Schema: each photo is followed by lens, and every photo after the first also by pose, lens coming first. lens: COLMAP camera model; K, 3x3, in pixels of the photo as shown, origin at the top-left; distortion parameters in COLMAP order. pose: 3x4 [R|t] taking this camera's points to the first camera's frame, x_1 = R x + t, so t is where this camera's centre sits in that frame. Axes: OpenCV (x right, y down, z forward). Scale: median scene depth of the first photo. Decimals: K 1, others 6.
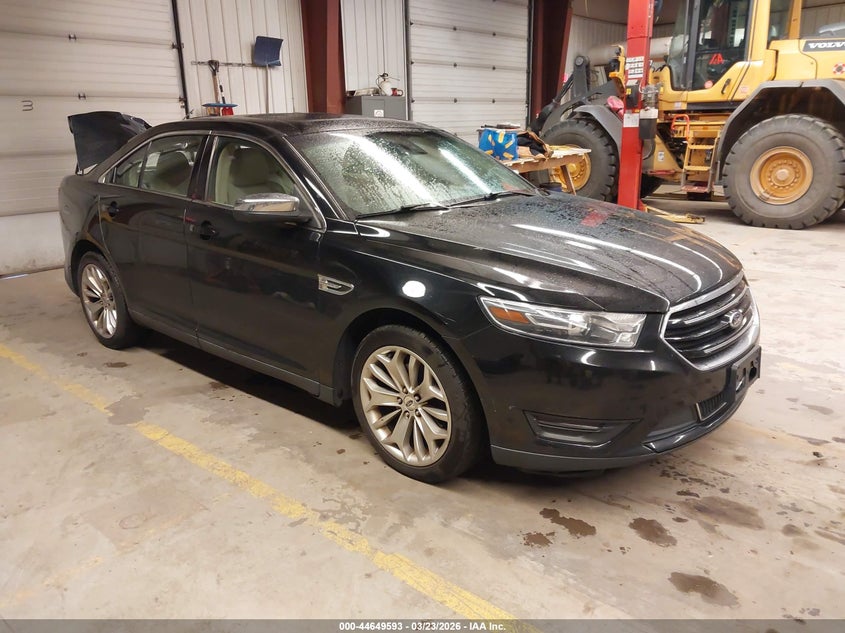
lens RADIAL K [[647.5, 0, 422.0], [0, 647.5, 311.8], [0, 0, 1]] dist [-0.001610, 0.002018]
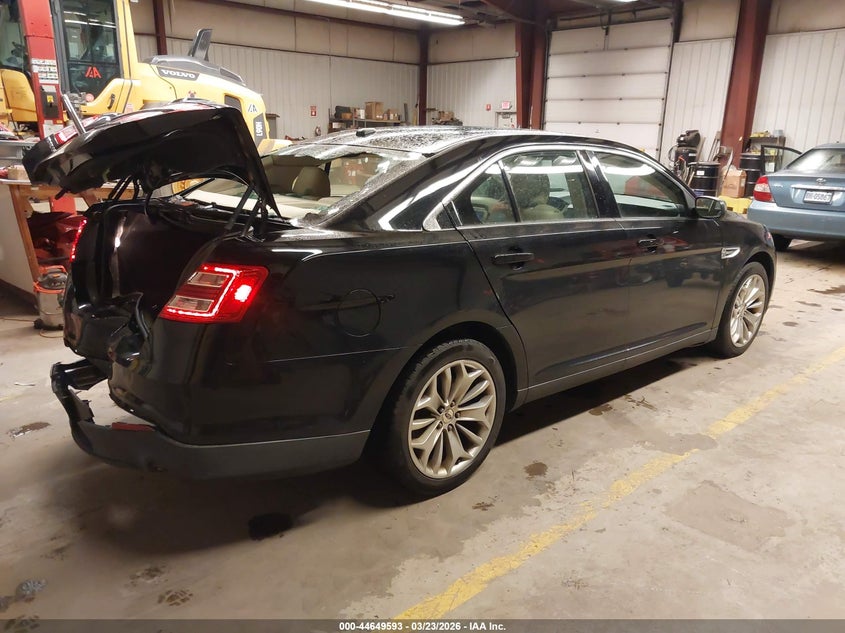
lens RADIAL K [[647.5, 0, 424.3], [0, 647.5, 319.6], [0, 0, 1]] dist [-0.001610, 0.002018]
pose [[0.139257, -0.244708, 0.959544, -1.153678], [0.254916, 0.945188, 0.204052, -0.256265], [-0.956883, 0.216188, 0.194004, 0.962210]]
